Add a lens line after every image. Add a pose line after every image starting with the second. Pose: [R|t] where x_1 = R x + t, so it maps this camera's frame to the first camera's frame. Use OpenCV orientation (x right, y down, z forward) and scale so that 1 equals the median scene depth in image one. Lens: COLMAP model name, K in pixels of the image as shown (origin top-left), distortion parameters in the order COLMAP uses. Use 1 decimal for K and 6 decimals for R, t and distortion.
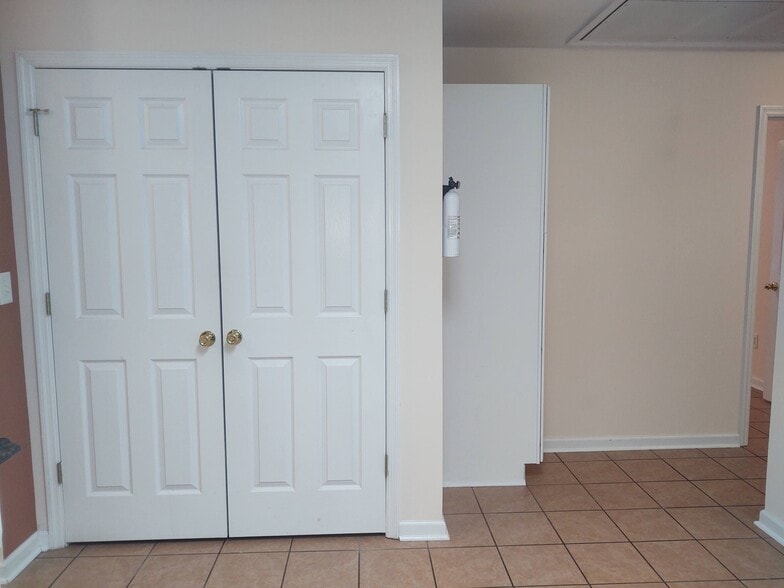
lens RADIAL K [[597.6, 0, 391.6], [0, 597.6, 289.0], [0, 0, 1]] dist [0.026376, -0.039180]
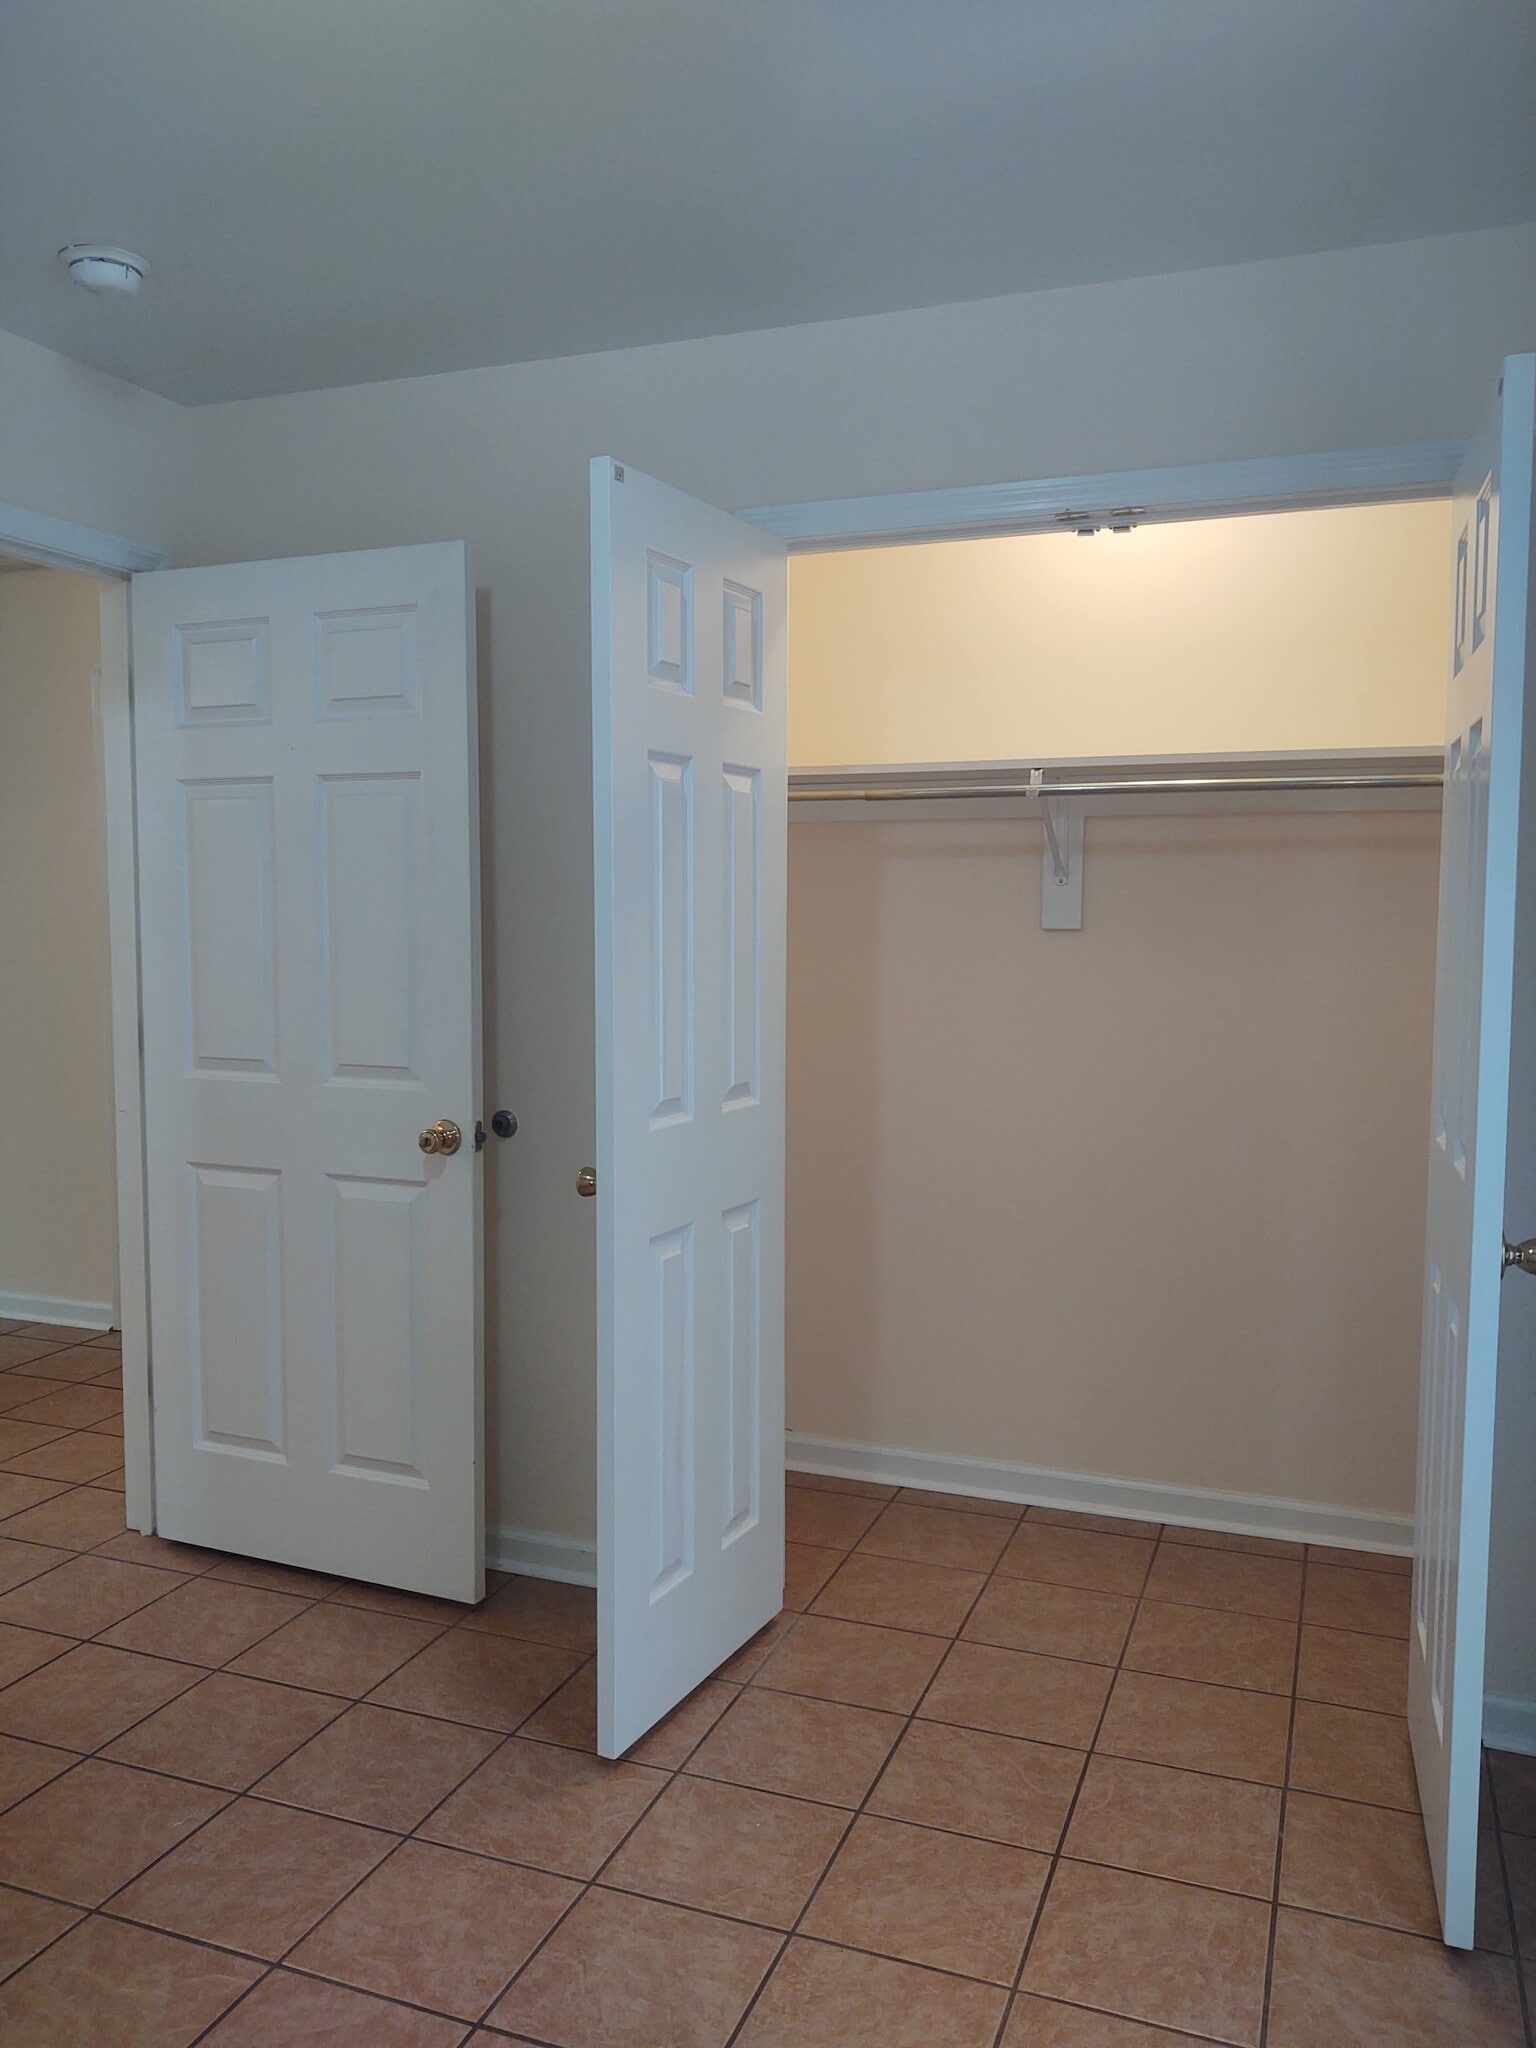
lens RADIAL K [[1561.1, 0, 767.1], [0, 1561.1, 1022.9], [0, 0, 1]] dist [0.026376, -0.039180]
pose [[0.917625, 0.035745, -0.395835, 0.393719], [-0.042501, 0.999062, -0.008306, -0.003307], [0.395167, 0.024446, 0.918284, 0.023998]]
